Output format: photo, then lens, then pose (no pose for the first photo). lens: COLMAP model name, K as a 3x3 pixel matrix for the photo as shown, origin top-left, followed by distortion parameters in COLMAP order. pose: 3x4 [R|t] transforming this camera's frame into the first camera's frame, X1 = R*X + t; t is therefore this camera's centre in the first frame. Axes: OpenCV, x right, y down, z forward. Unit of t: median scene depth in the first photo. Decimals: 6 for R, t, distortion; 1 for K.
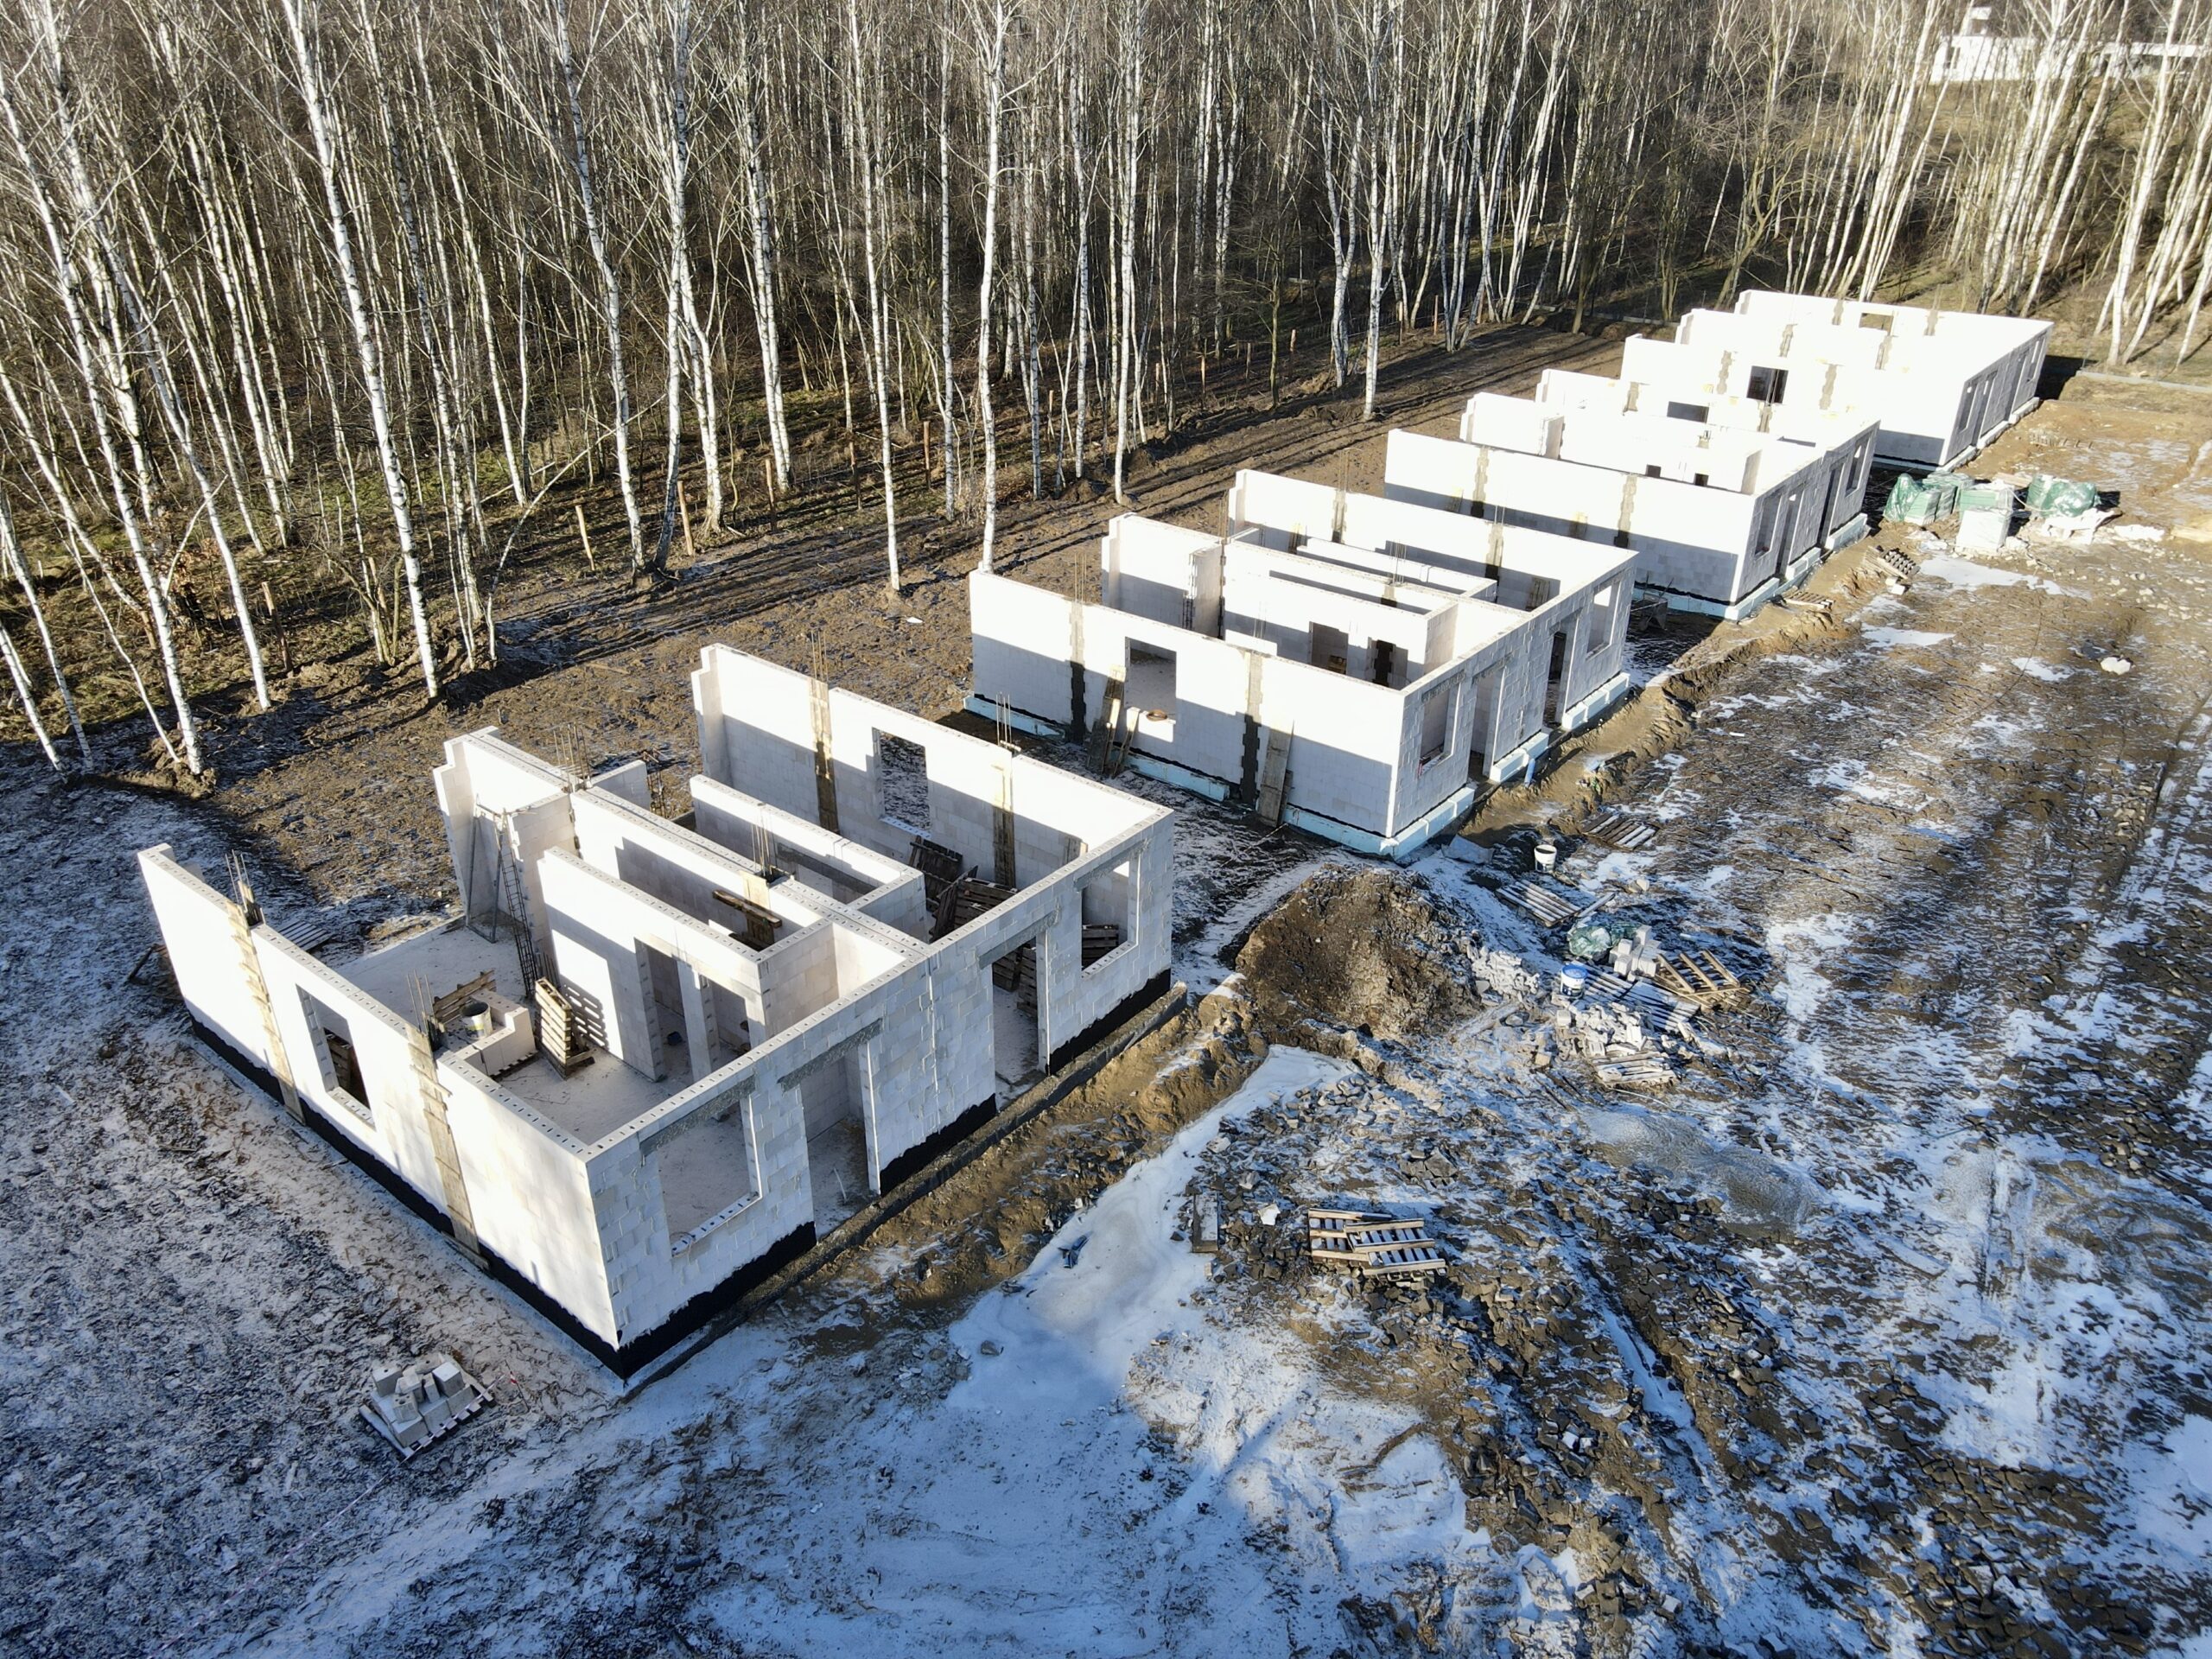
lens RADIAL K [[1625.5, 0, 1097.5], [0, 1625.5, 814.8], [0, 0, 1]] dist [0.006872, 0.009029]
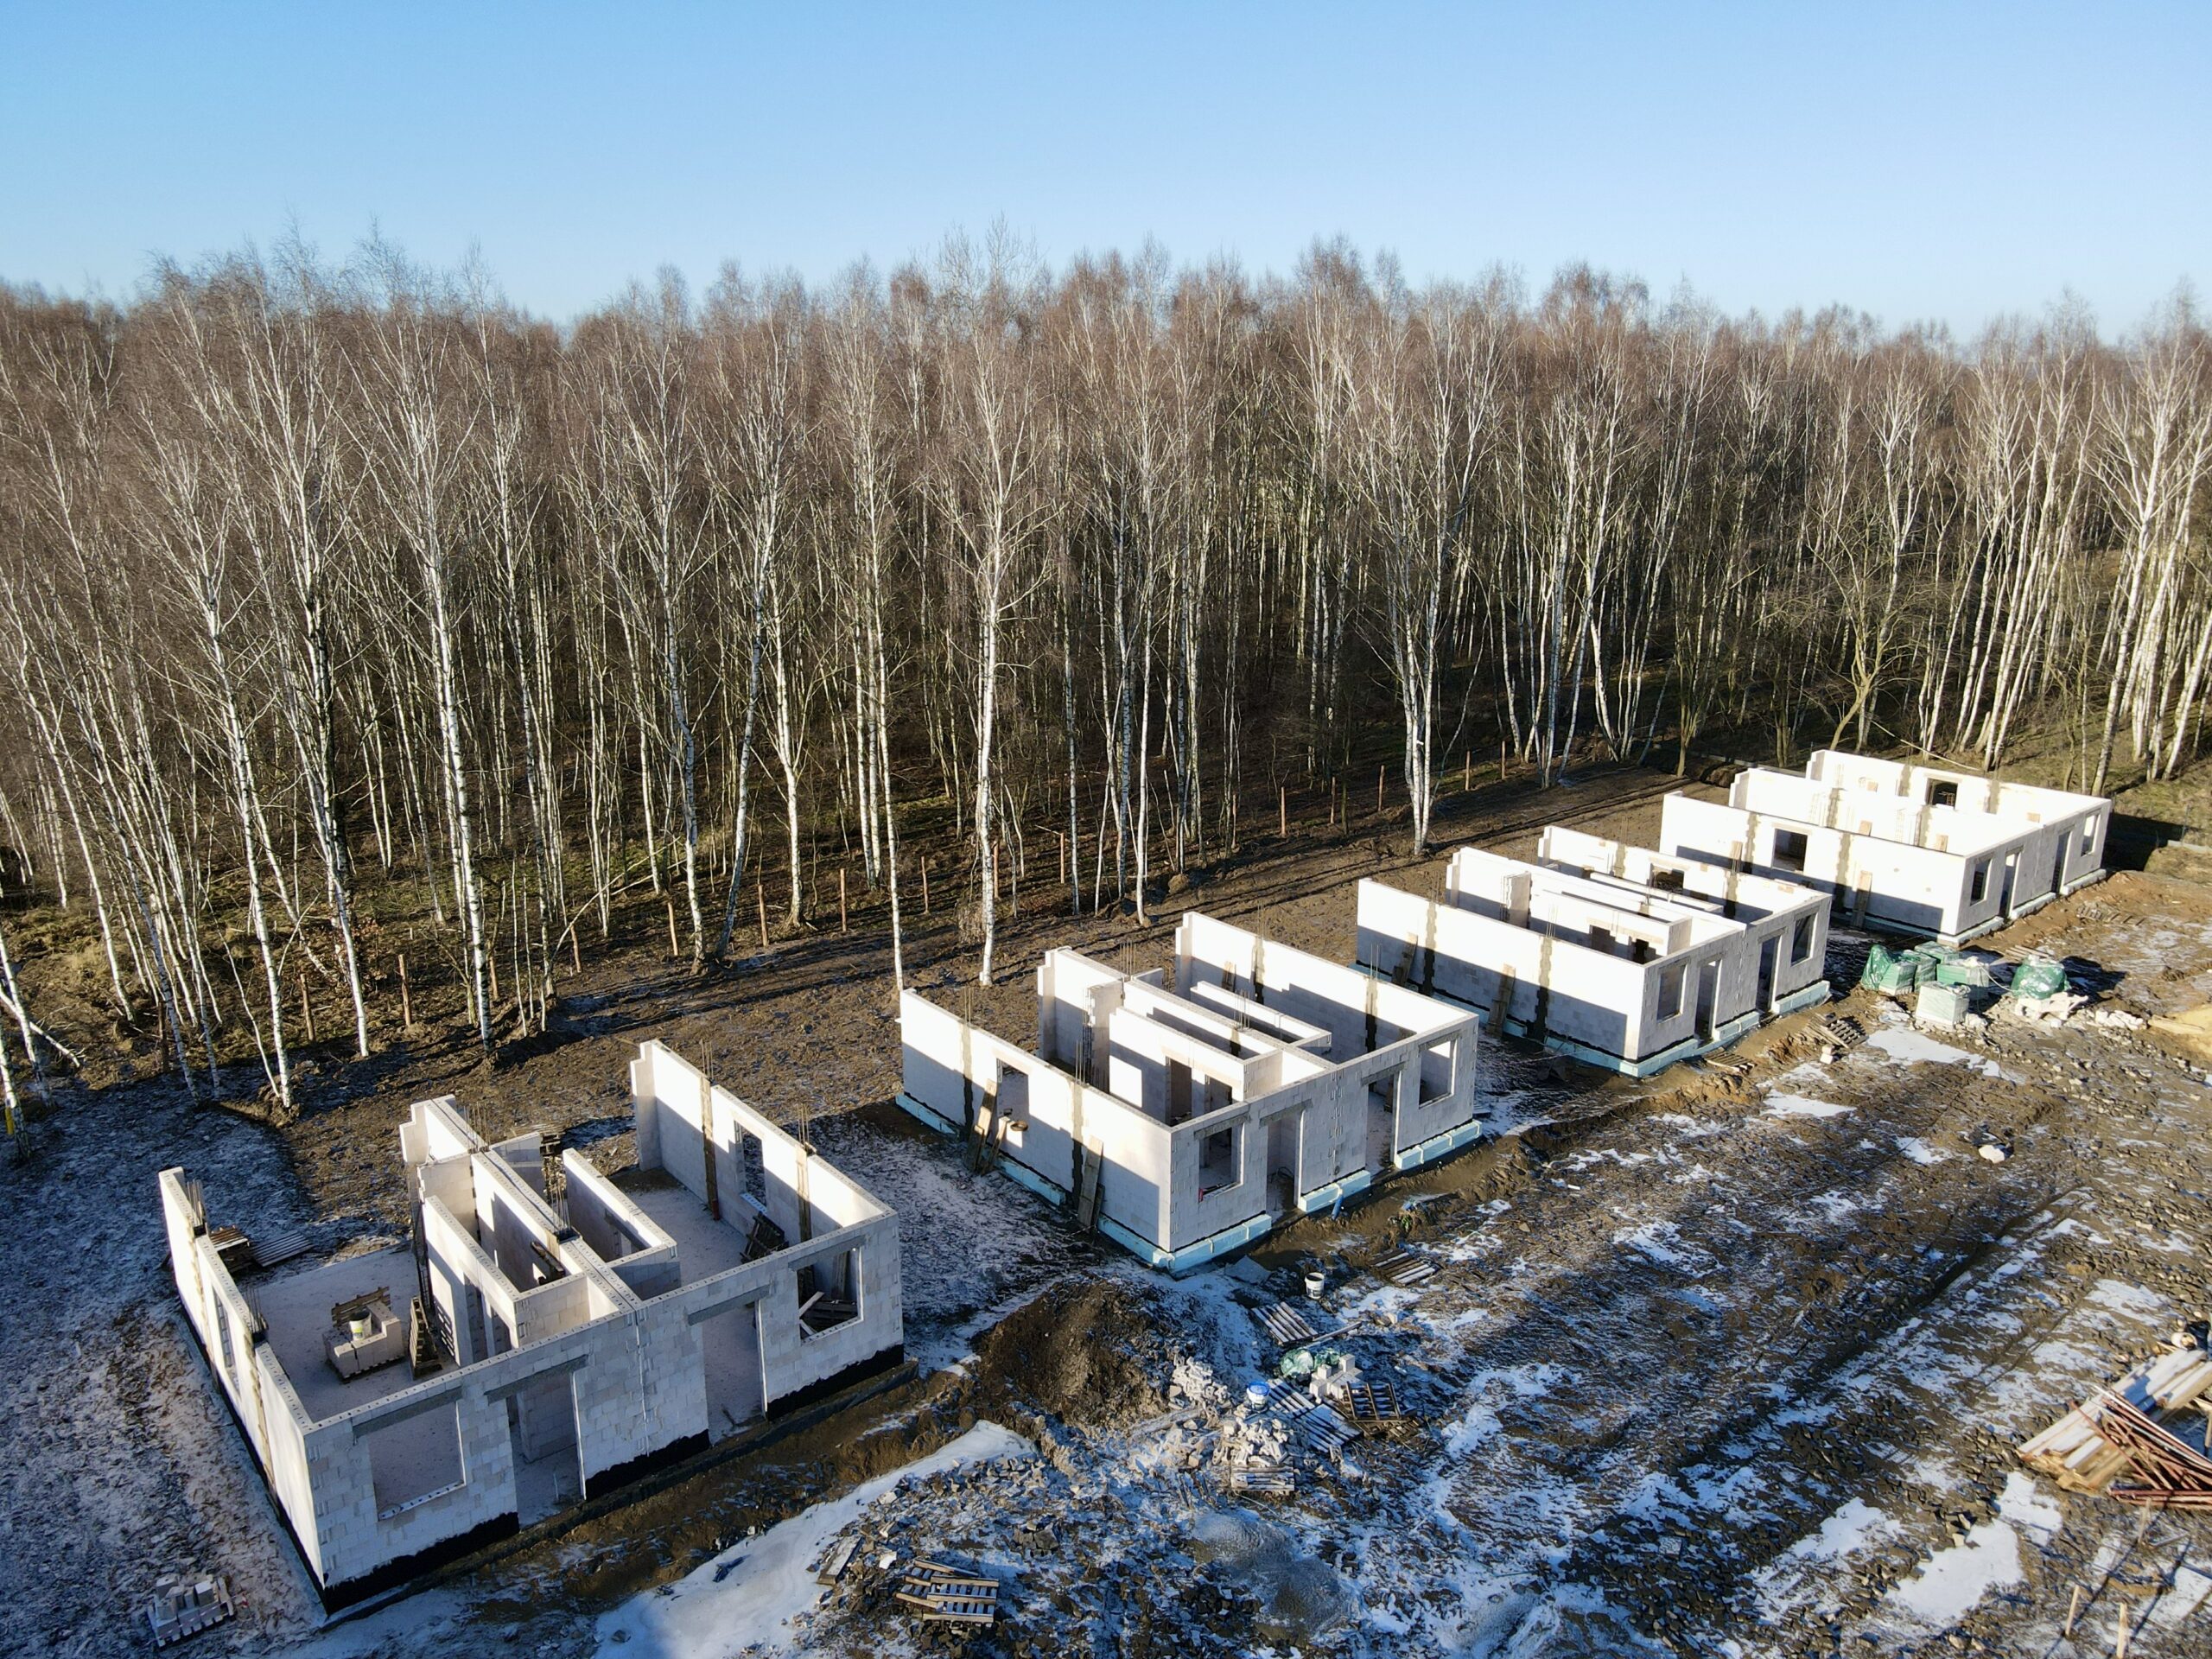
lens RADIAL K [[1625.5, 0, 1101.0], [0, 1625.5, 825.5], [0, 0, 1]] dist [0.006872, 0.009029]
pose [[0.980213, 0.053307, -0.190631, 0.364084], [-0.092294, 0.975044, -0.201917, -0.047507], [0.175110, 0.215516, 0.960671, -0.209060]]
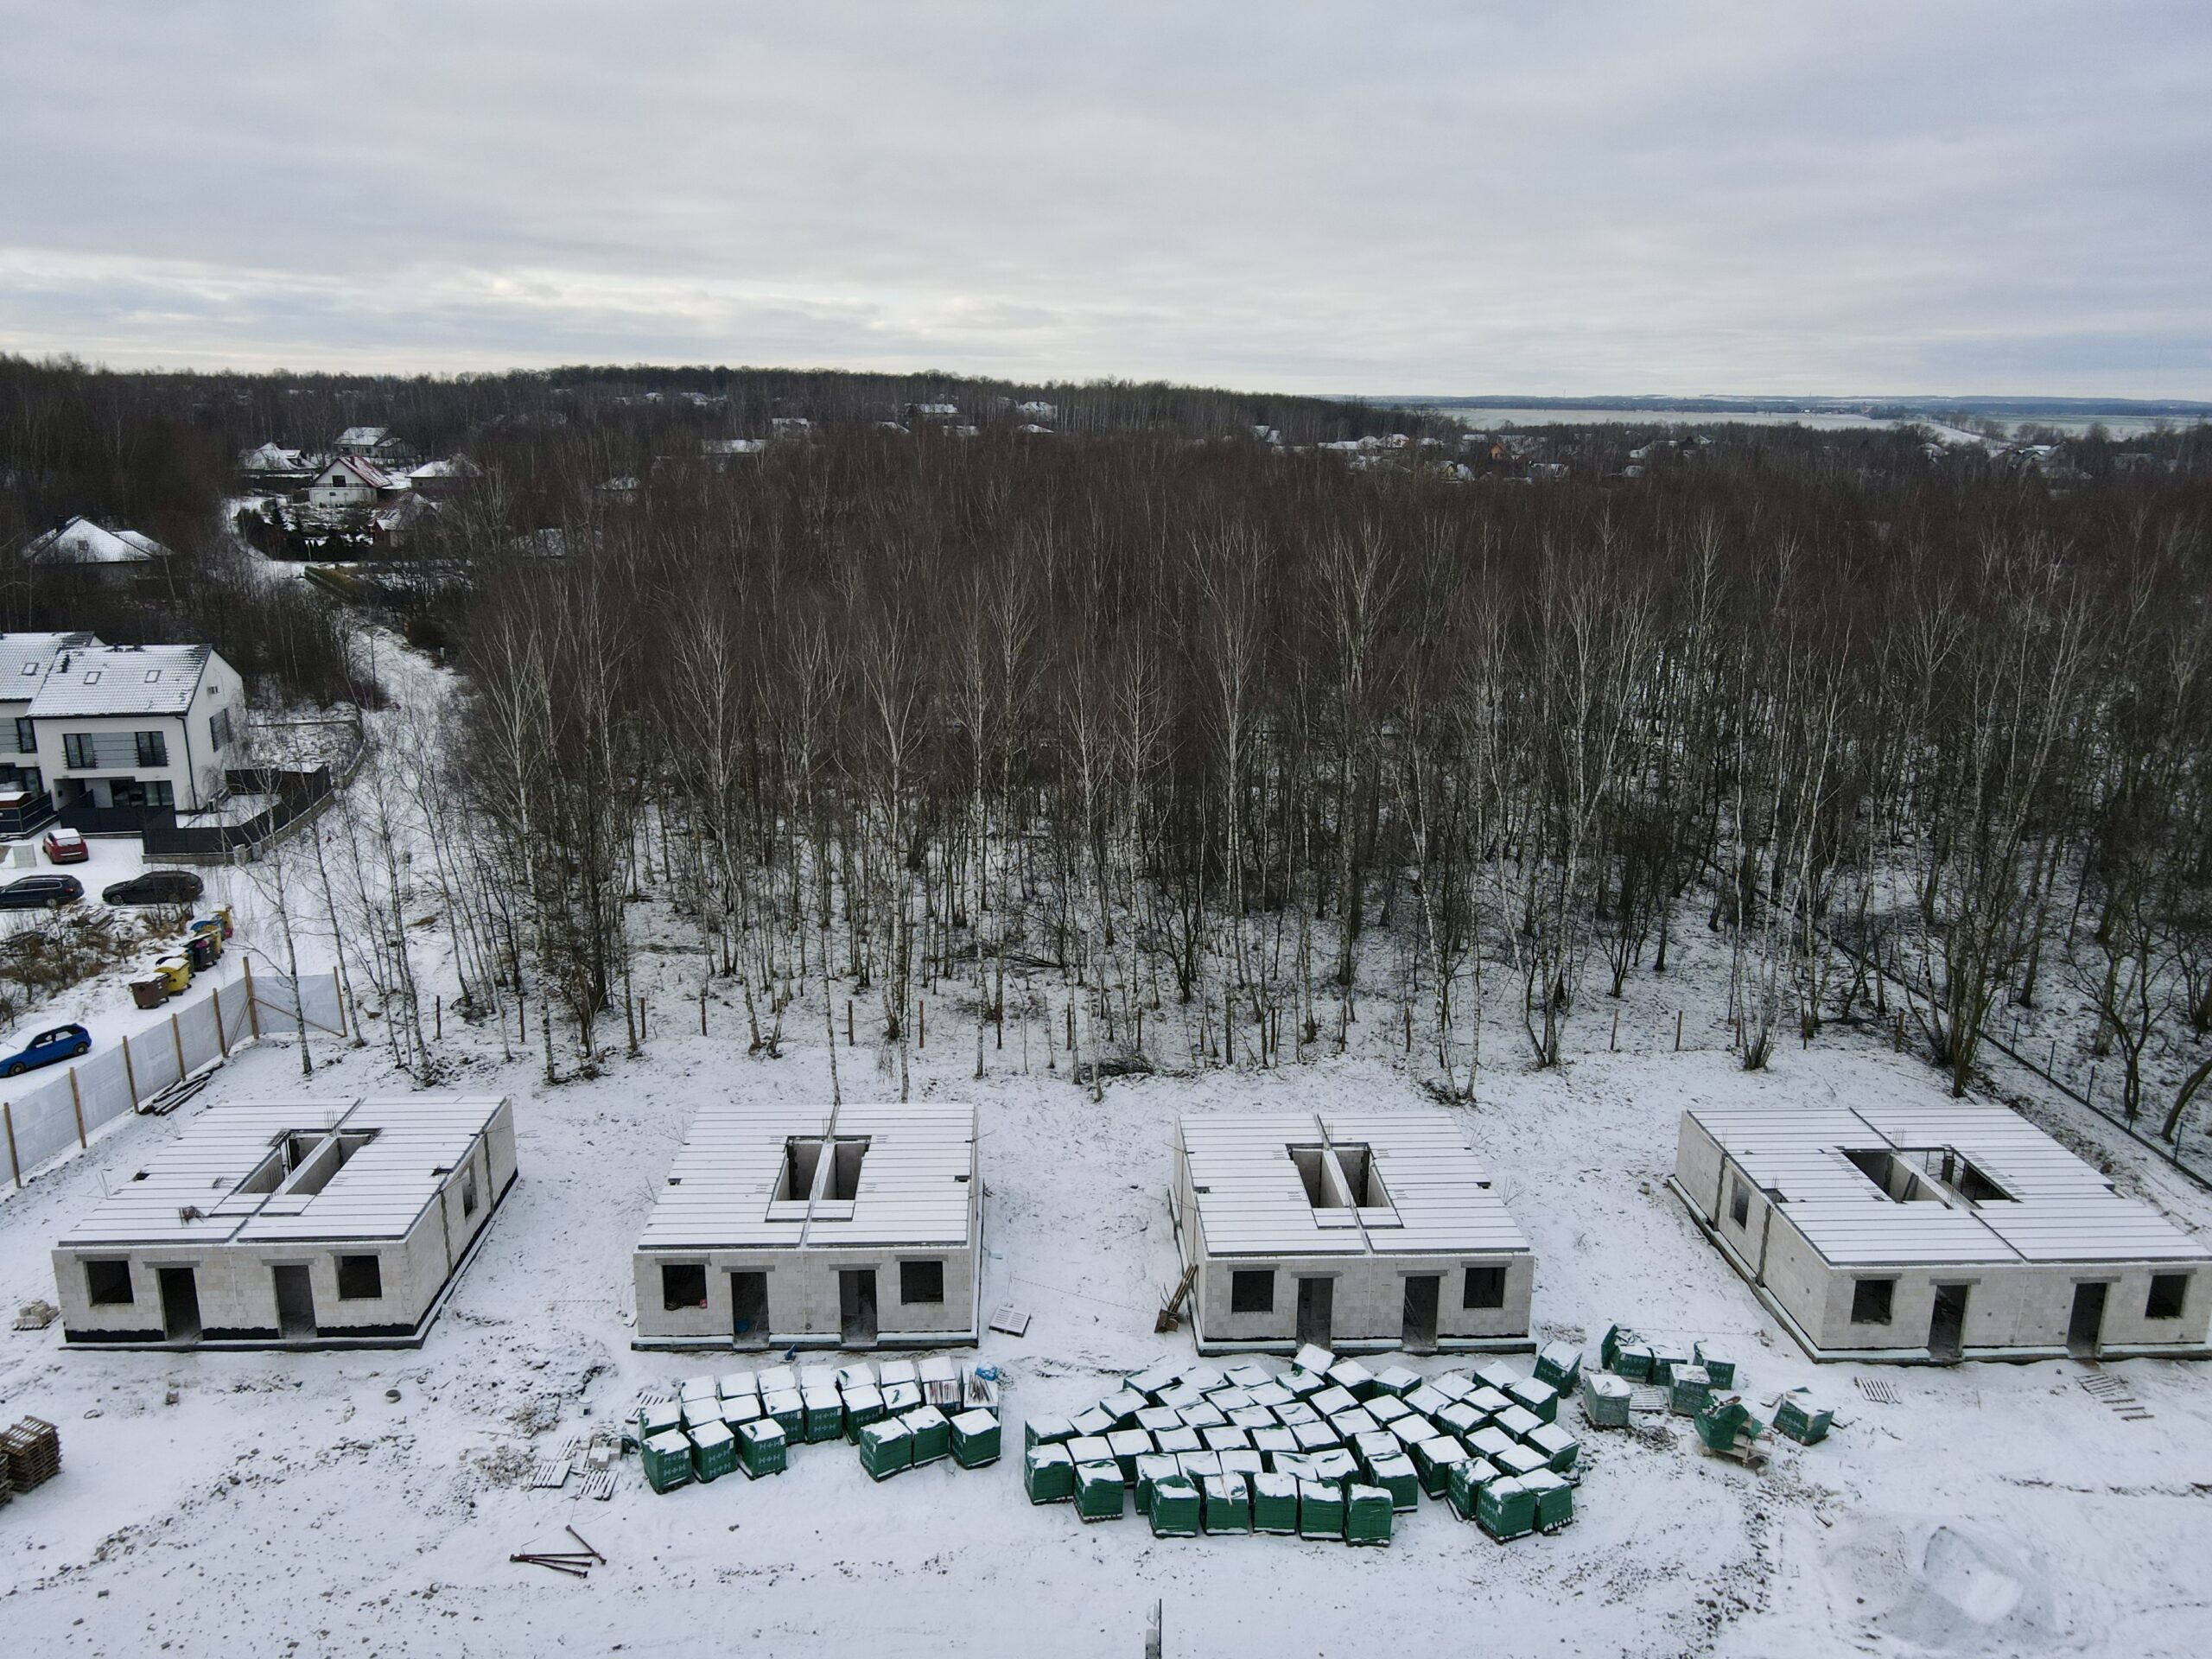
lens RADIAL K [[1625.5, 0, 1101.2], [0, 1625.5, 817.9], [0, 0, 1]] dist [0.006872, 0.009029]
pose [[0.669227, 0.195246, -0.716948, 1.711532], [-0.355454, 0.931422, -0.078141, -0.559167], [0.652524, 0.307136, 0.692733, -0.008155]]
